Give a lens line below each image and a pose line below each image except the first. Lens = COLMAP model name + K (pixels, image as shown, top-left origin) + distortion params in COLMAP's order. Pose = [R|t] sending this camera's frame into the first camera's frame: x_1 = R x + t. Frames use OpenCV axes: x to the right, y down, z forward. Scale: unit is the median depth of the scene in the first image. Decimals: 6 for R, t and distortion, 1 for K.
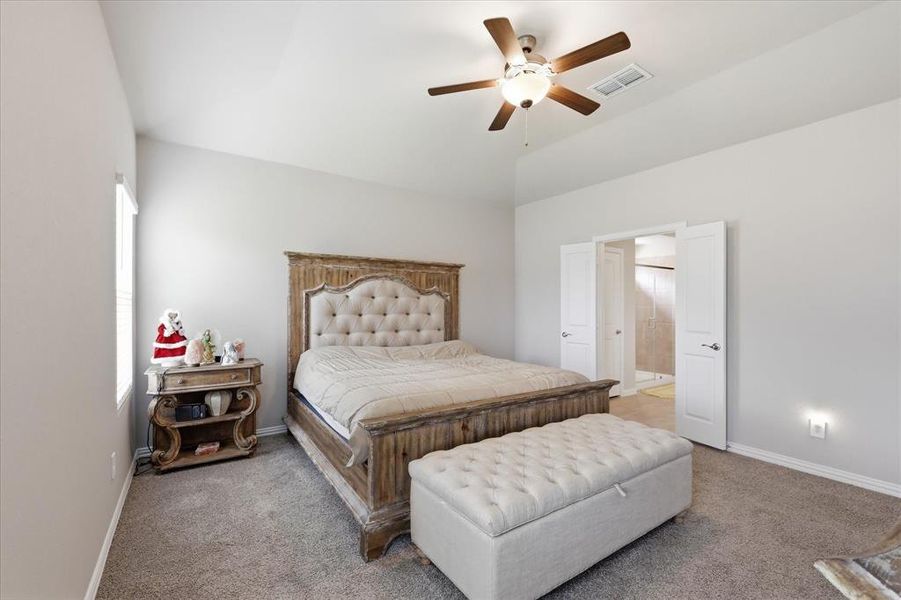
lens RADIAL K [[401.7, 0, 456.9], [0, 401.7, 302.4], [0, 0, 1]] dist [0.003771, -0.000570]
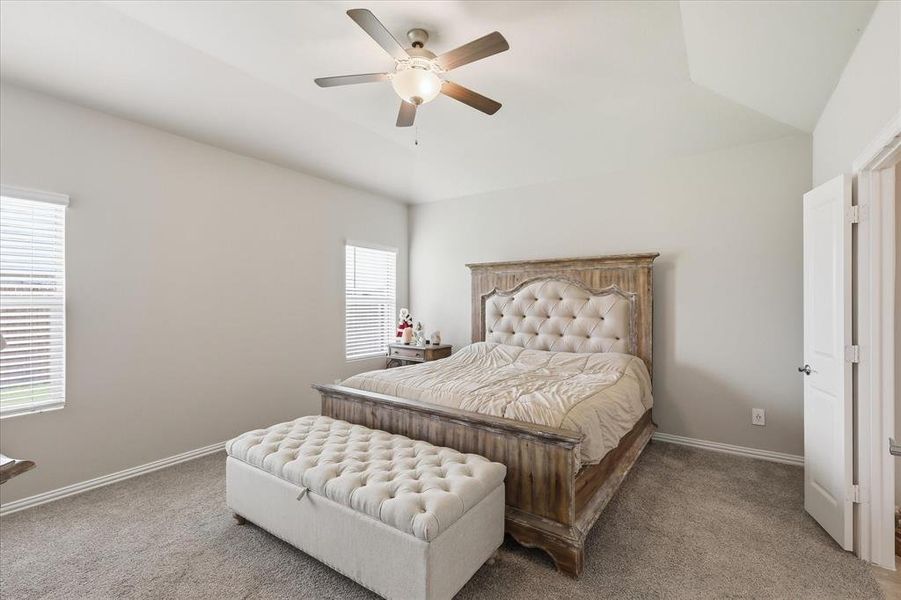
lens RADIAL K [[405.9, 0, 454.9], [0, 405.9, 301.7], [0, 0, 1]] dist [-0.001588, -0.001264]
pose [[0.347457, -0.003667, -0.937689, 0.678275], [0.000106, 0.999993, -0.003871, -0.002636], [0.937696, 0.001245, 0.347455, 0.464982]]
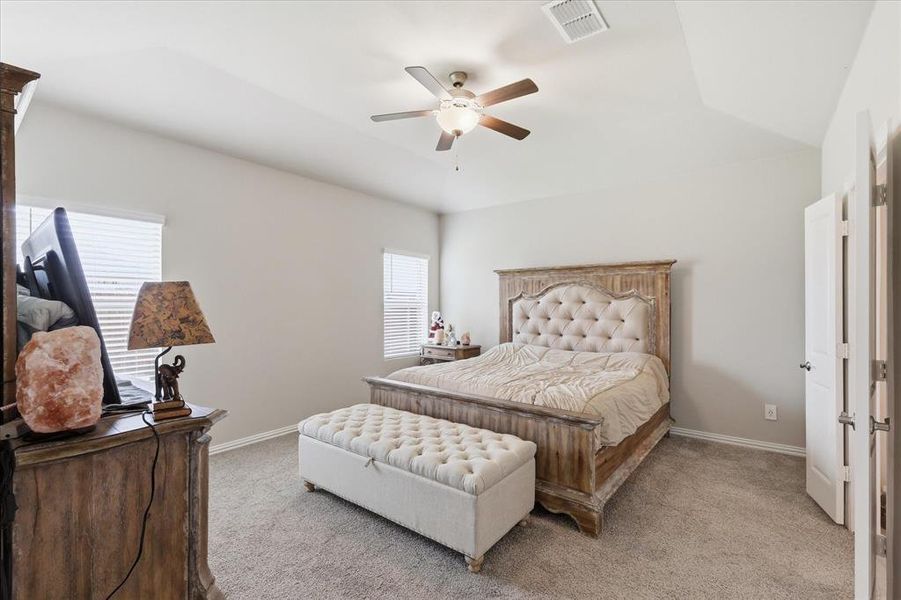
lens RADIAL K [[405.9, 0, 453.5], [0, 405.9, 304.7], [0, 0, 1]] dist [-0.001588, -0.001264]
pose [[0.293757, -0.004339, -0.955870, 0.758628], [0.000084, 0.999990, -0.004513, -0.002604], [0.955880, 0.001246, 0.293755, 0.410901]]
